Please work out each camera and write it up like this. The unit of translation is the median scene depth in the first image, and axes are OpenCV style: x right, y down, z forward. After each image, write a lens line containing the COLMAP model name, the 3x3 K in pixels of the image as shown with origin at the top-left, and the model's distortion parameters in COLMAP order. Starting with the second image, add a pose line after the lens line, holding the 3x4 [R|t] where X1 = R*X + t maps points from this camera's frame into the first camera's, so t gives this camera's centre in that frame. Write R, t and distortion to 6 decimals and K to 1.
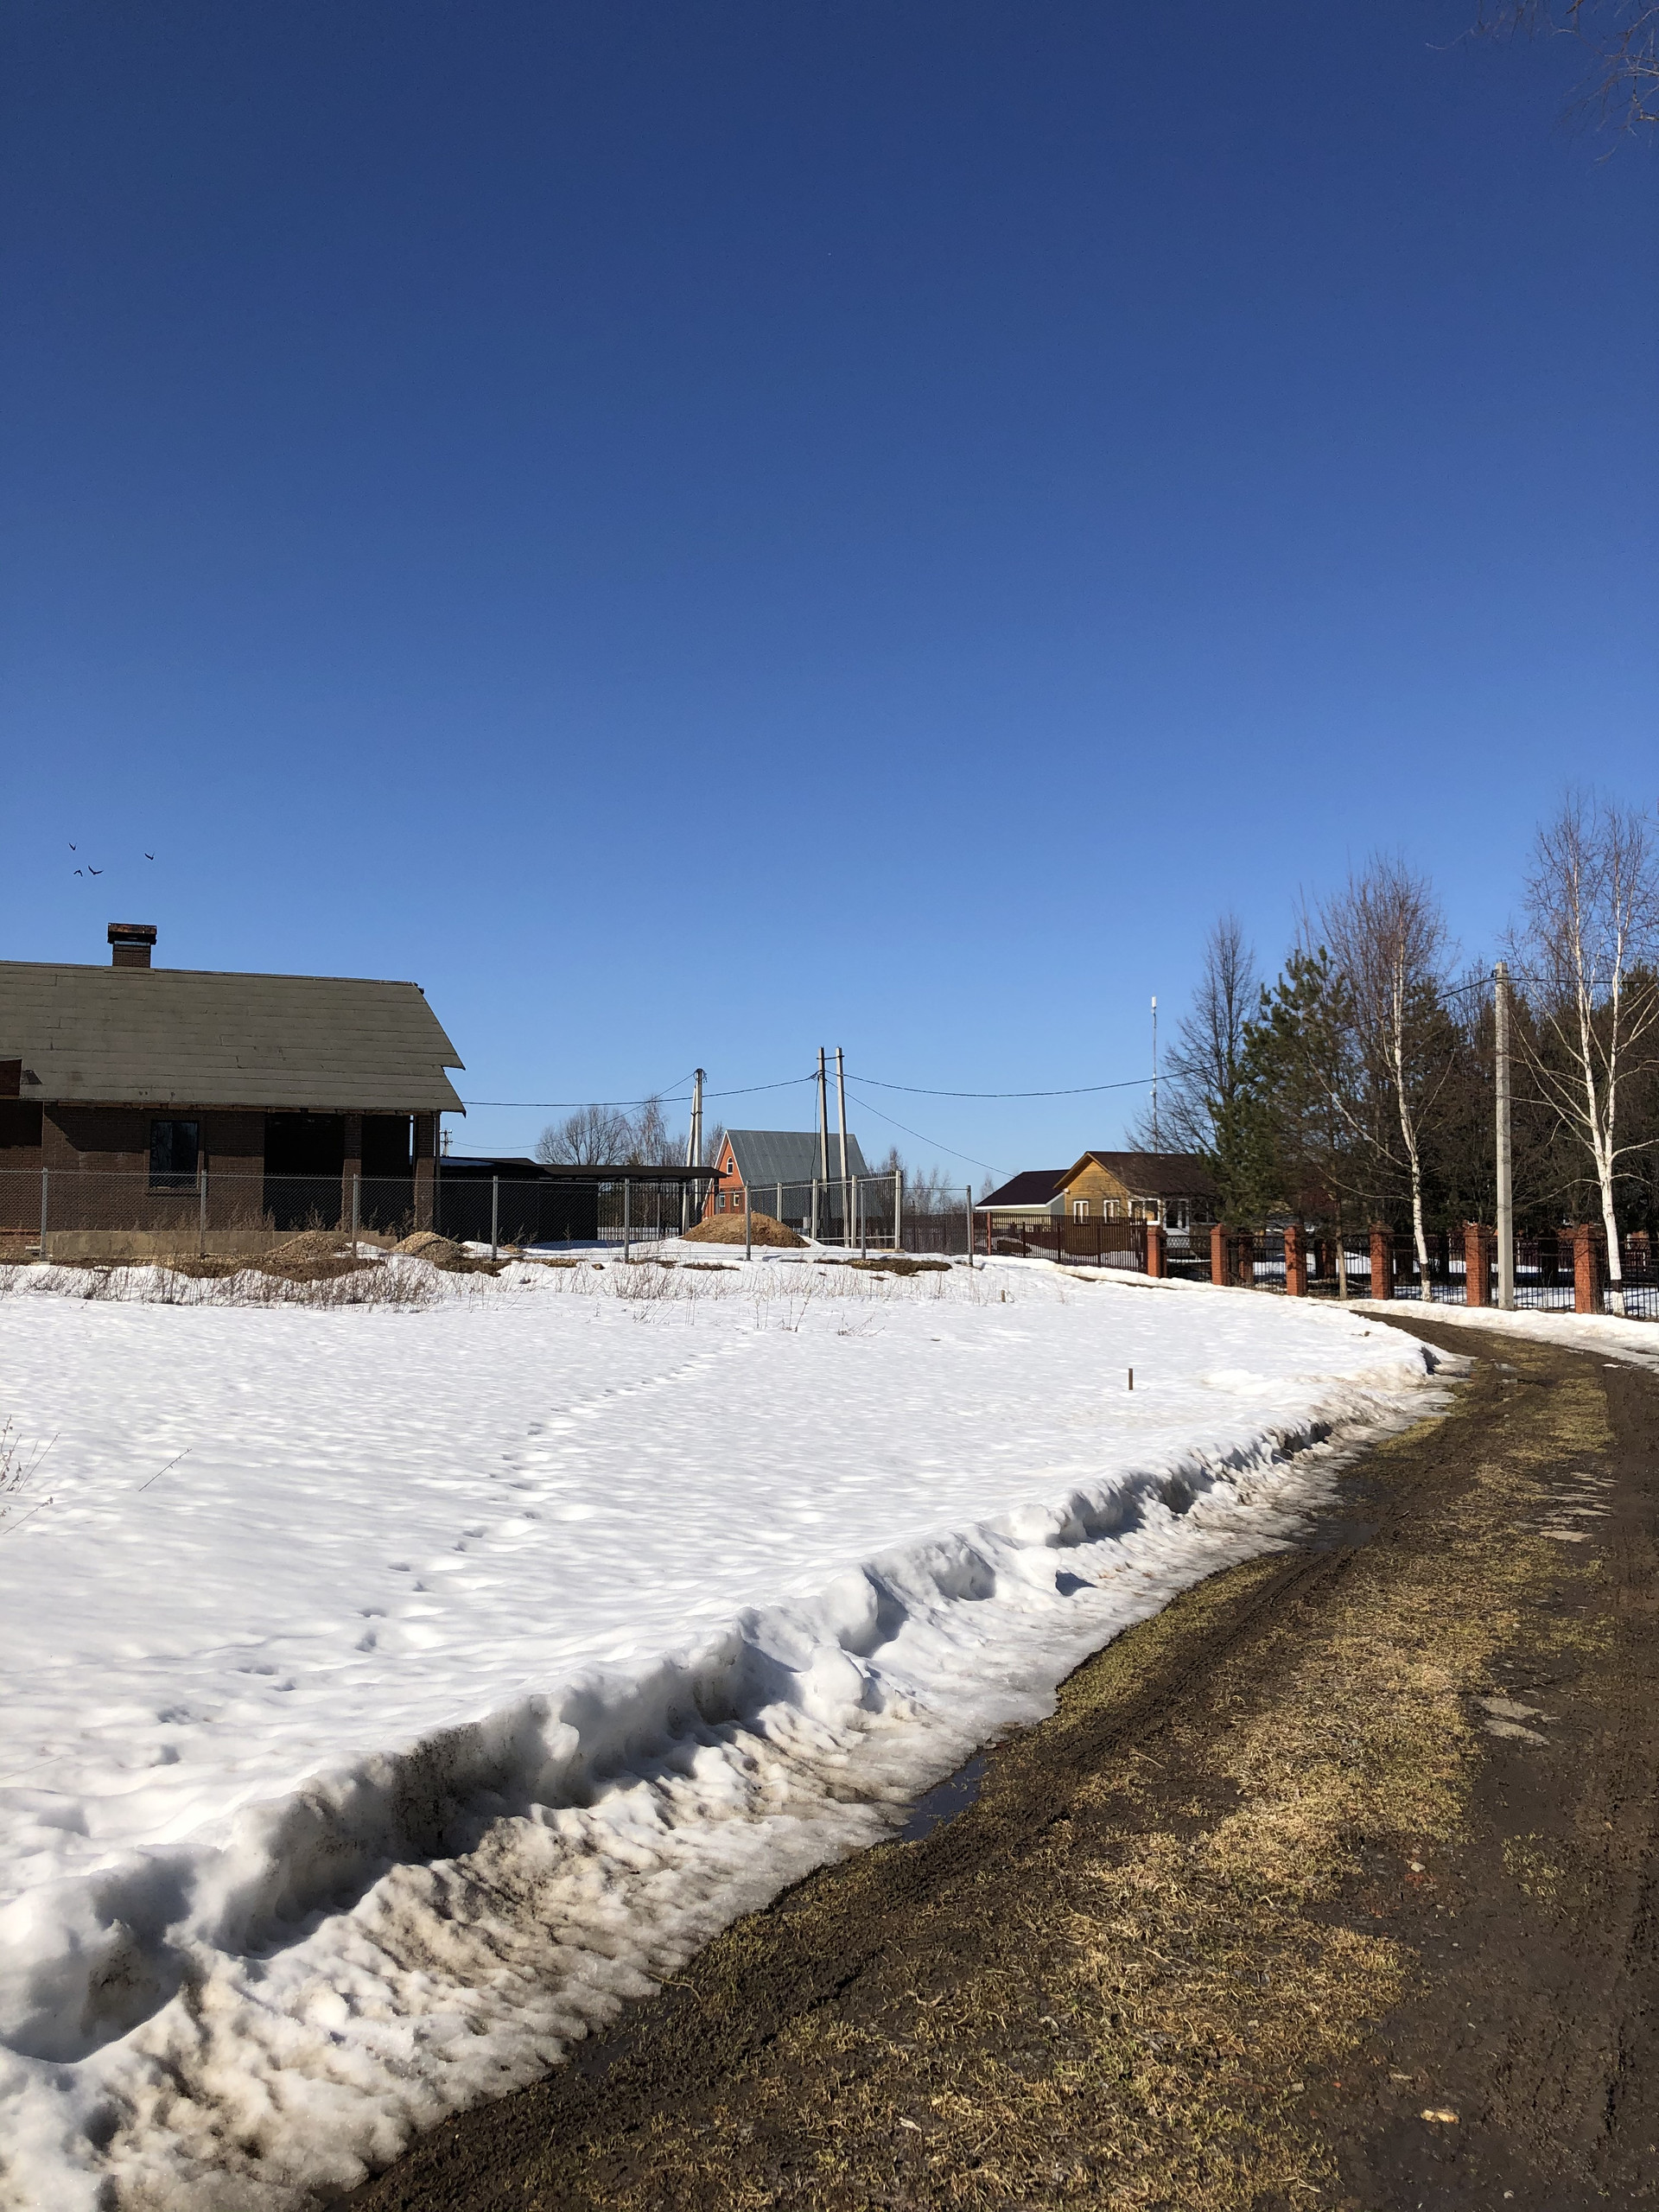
lens RADIAL K [[1702.5, 0, 829.6], [0, 1702.5, 1098.5], [0, 0, 1]] dist [0.045516, -0.202497]
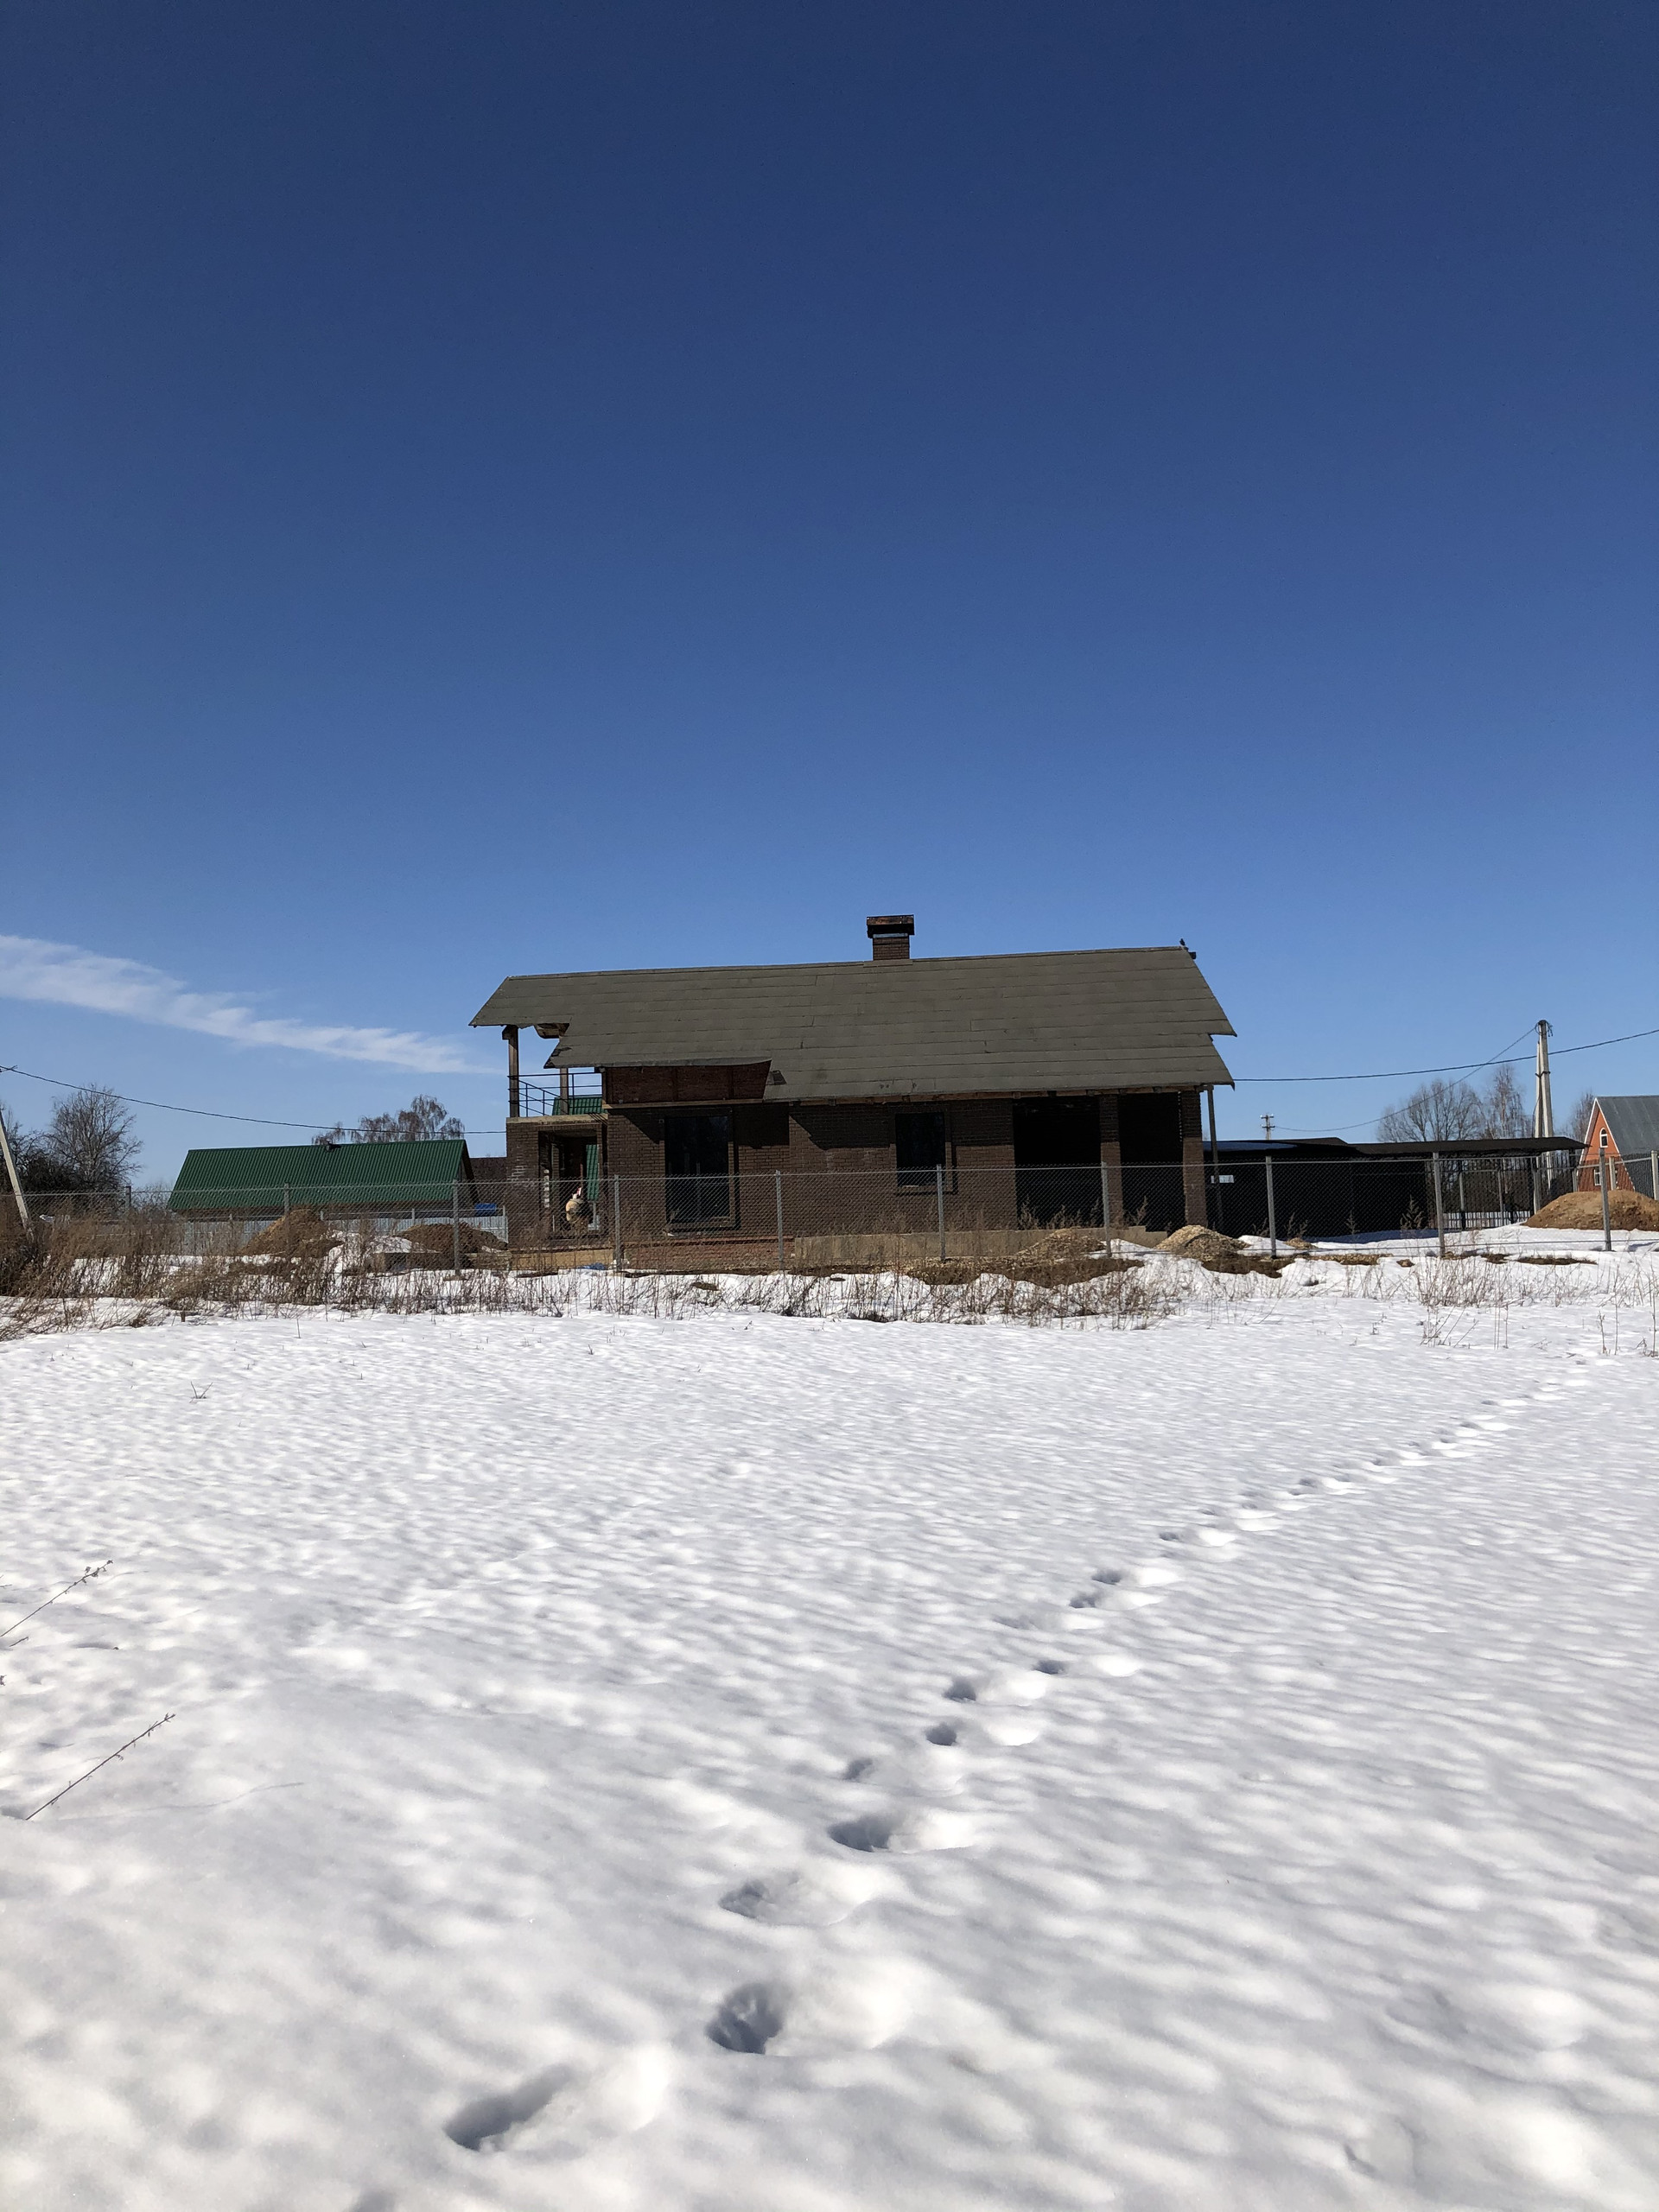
lens RADIAL K [[1702.5, 0, 829.6], [0, 1702.5, 1098.5], [0, 0, 1]] dist [0.045516, -0.202497]
pose [[0.881762, -0.063670, -0.467379, 0.006678], [0.066105, 0.997750, -0.011208, 0.011732], [0.467040, -0.021013, 0.883986, 0.156893]]
